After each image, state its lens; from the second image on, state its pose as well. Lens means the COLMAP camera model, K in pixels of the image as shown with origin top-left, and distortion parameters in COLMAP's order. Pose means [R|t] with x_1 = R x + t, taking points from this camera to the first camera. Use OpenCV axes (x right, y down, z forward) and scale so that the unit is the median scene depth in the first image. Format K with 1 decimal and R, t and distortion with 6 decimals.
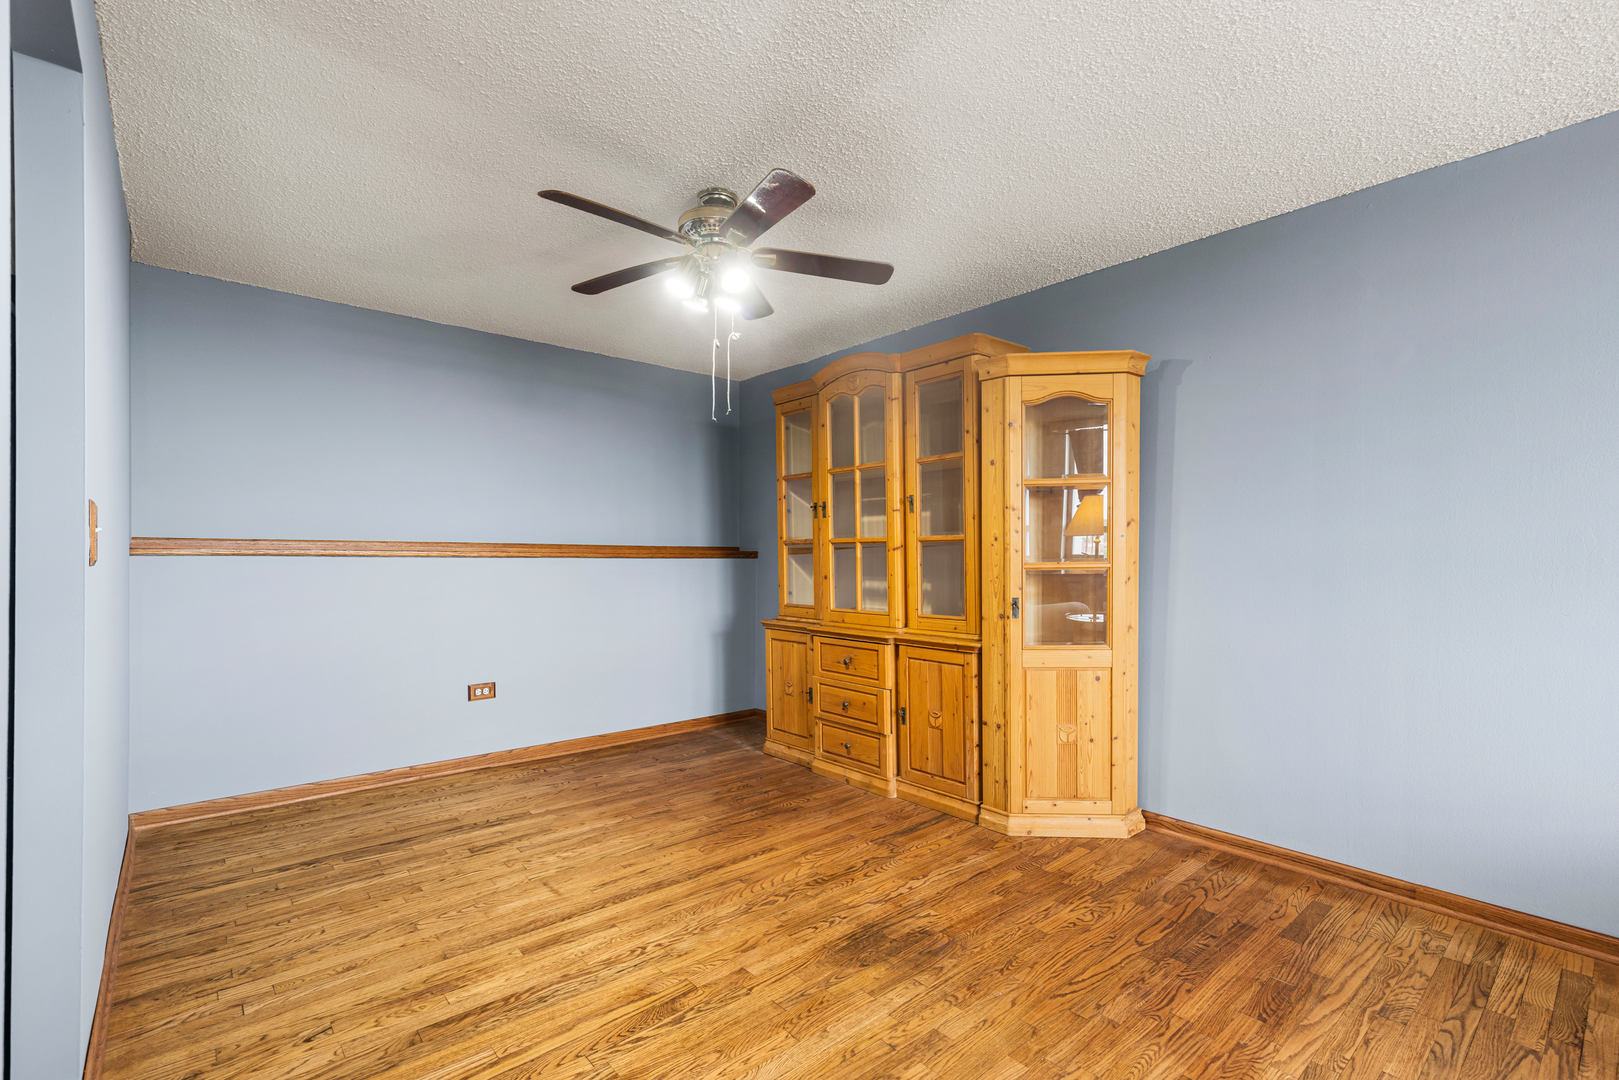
lens RADIAL K [[724.8, 0, 811.2], [0, 724.8, 562.8], [0, 0, 1]] dist [0.006498, -0.000341]
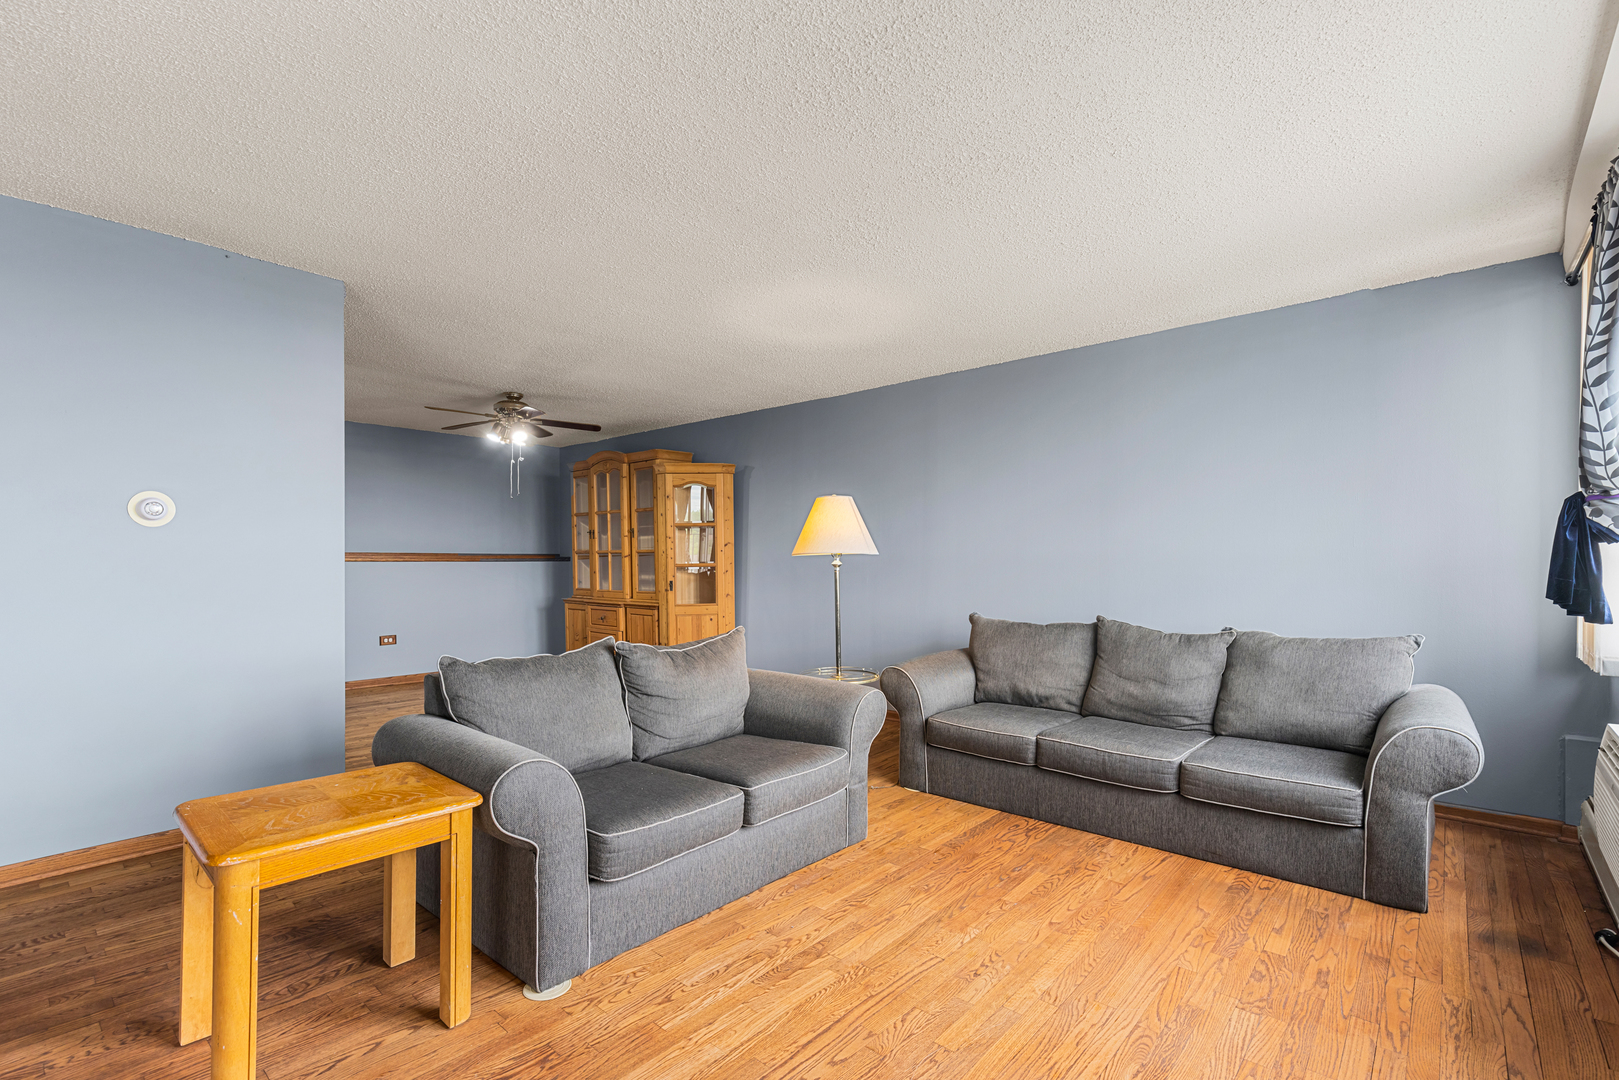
lens RADIAL K [[724.8, 0, 811.6], [0, 724.8, 563.3], [0, 0, 1]] dist [0.006498, -0.000341]
pose [[0.990857, -0.001654, 0.134903, 0.370290], [0.001769, 0.999998, -0.000736, 0.000936], [-0.134902, 0.000968, 0.990859, -1.012617]]
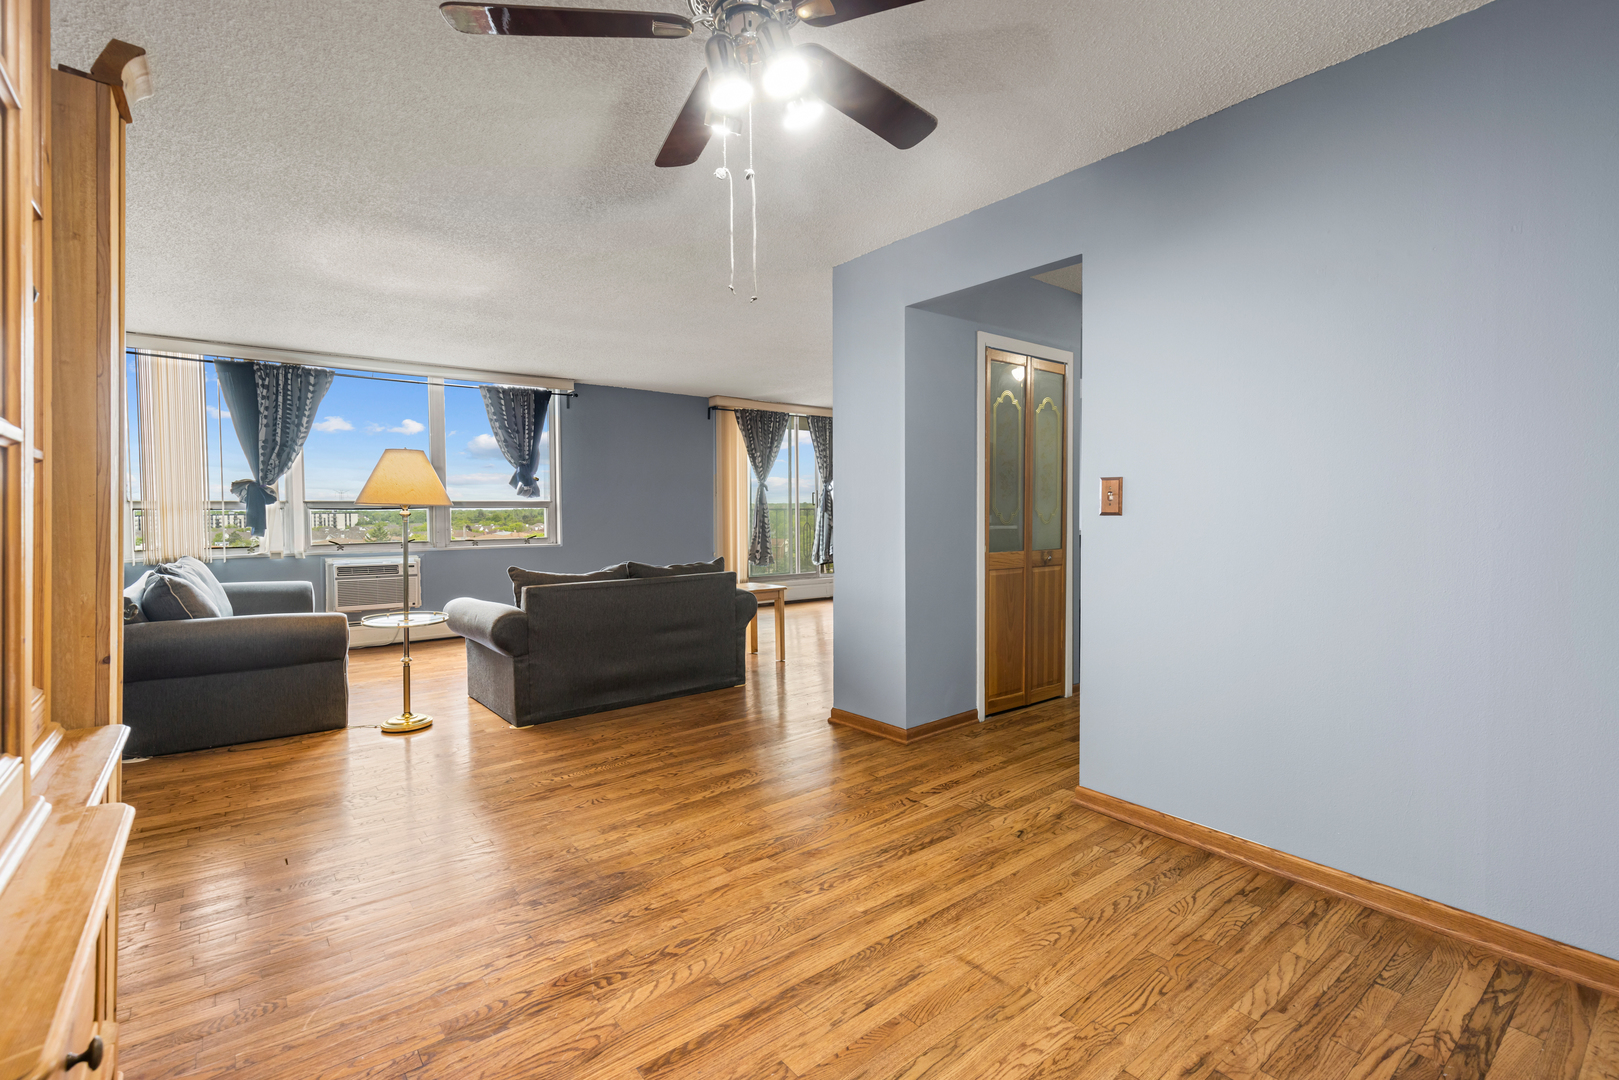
lens RADIAL K [[724.8, 0, 815.8], [0, 724.8, 531.2], [0, 0, 1]] dist [0.006498, -0.000341]
pose [[-0.999414, 0.000410, 0.034218, -0.171633], [0.001643, 0.999350, 0.036007, -0.010898], [-0.034181, 0.036042, -0.998766, 1.345233]]
